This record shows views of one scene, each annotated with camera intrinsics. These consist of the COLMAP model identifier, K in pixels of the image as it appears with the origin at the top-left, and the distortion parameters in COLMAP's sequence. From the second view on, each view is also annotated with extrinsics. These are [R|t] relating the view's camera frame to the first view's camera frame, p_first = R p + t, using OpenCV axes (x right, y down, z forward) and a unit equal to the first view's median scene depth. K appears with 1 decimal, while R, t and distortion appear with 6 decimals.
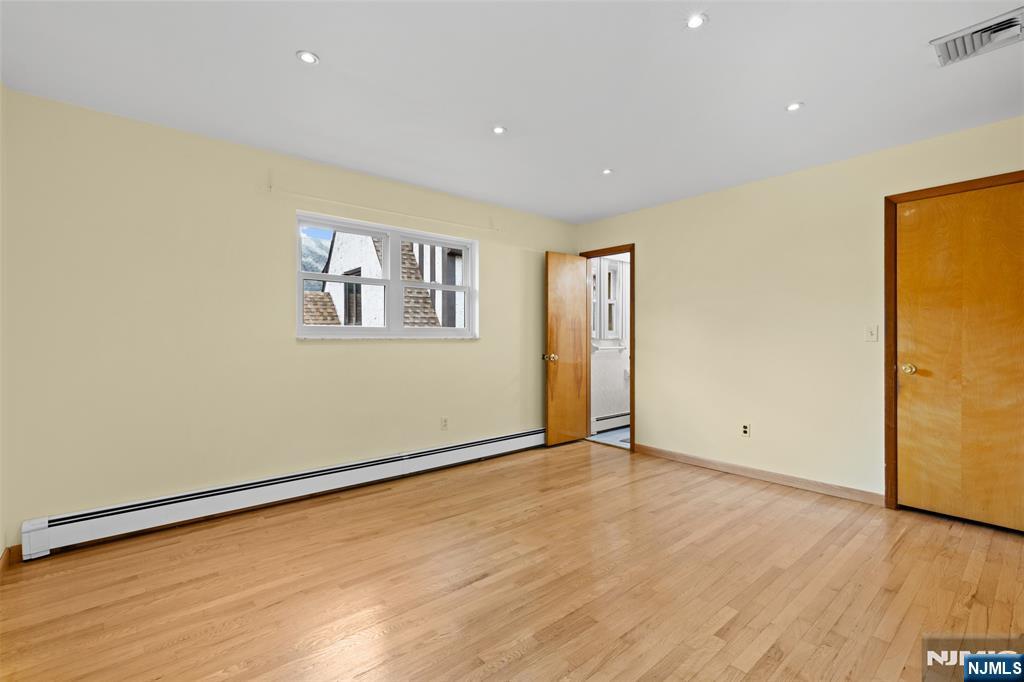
lens RADIAL K [[457.3, 0, 512.7], [0, 457.3, 343.8], [0, 0, 1]] dist [0.007604, -0.000518]
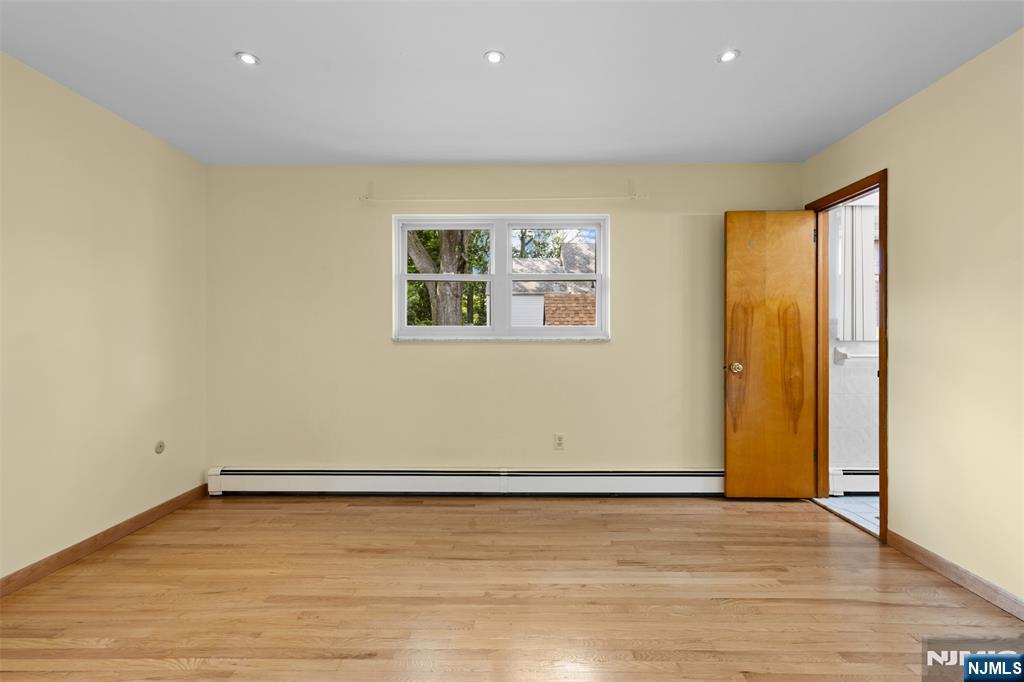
lens RADIAL K [[457.3, 0, 510.1], [0, 457.3, 339.3], [0, 0, 1]] dist [0.007604, -0.000518]
pose [[0.752108, 0.001877, -0.659037, 0.312028], [-0.009275, 0.999927, -0.007737, -0.004070], [0.658974, 0.011932, 0.752071, 0.298711]]
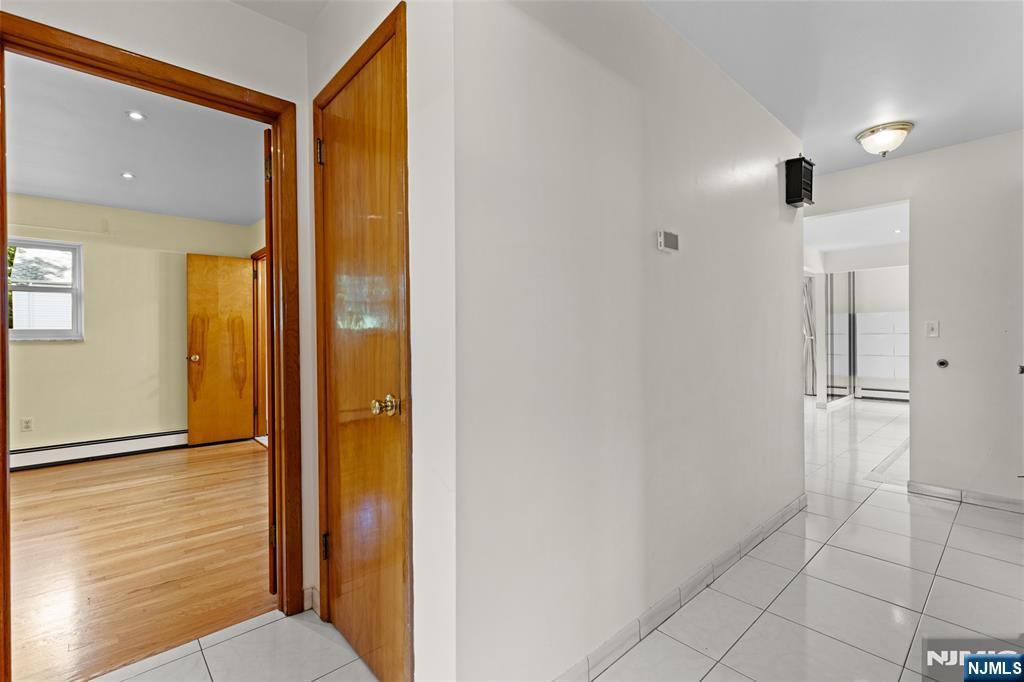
lens RADIAL K [[457.3, 0, 513.0], [0, 457.3, 338.5], [0, 0, 1]] dist [0.007604, -0.000518]
pose [[0.999573, -0.004427, 0.028866, 0.841831], [0.004737, 0.999932, -0.010668, 0.000470], [-0.028817, 0.010801, 0.999526, -0.041896]]
